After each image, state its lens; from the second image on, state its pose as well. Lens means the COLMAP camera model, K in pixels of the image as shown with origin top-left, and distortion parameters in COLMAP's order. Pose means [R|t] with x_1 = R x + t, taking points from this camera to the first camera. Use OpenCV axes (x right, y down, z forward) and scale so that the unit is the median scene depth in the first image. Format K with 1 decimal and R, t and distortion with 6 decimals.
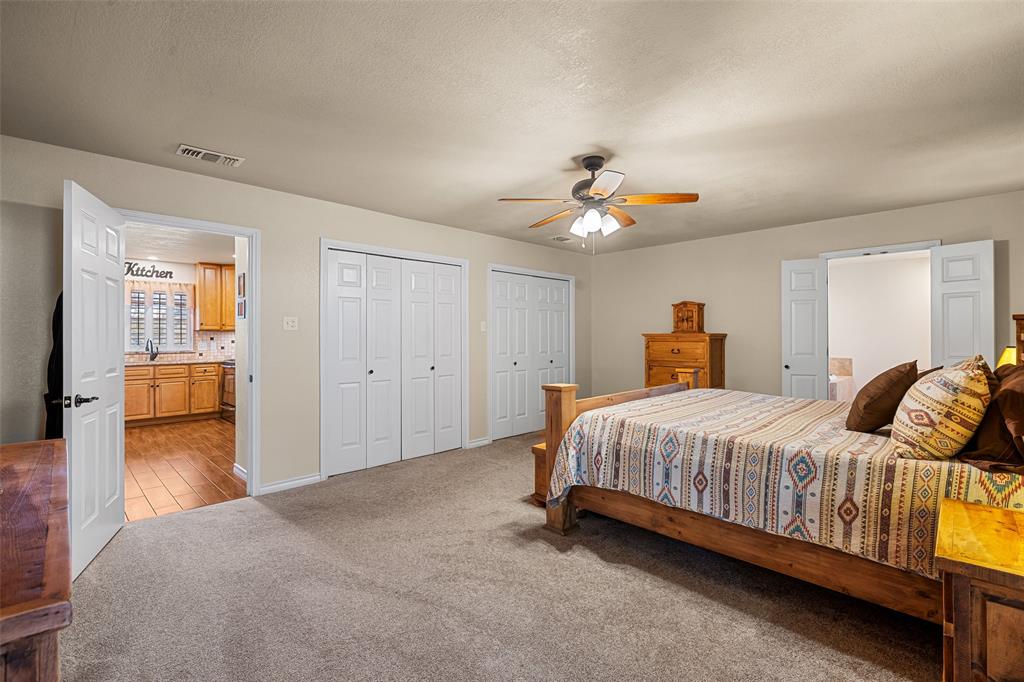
lens RADIAL K [[465.2, 0, 510.3], [0, 465.2, 336.8], [0, 0, 1]] dist [-0.001016, -0.000390]
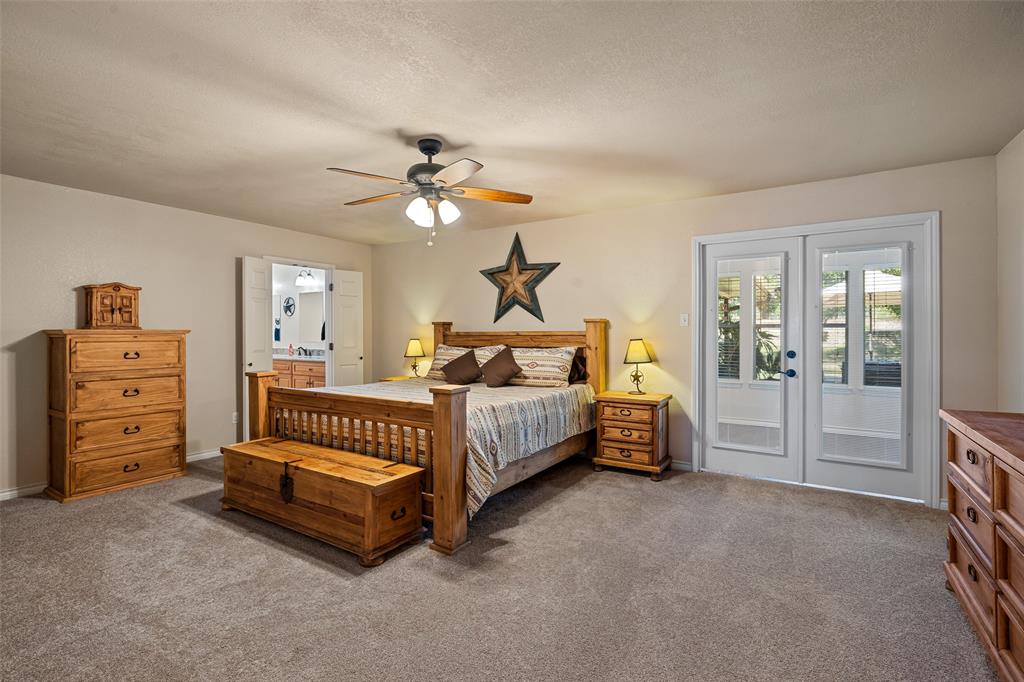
lens RADIAL K [[477.3, 0, 507.6], [0, 477.3, 335.2], [0, 0, 1]] dist [-0.003024, -0.000538]
pose [[-0.221234, -0.003647, 0.975214, -0.894865], [0.003896, 0.999982, 0.004624, -0.000123], [-0.975213, 0.004822, -0.221216, 1.203363]]
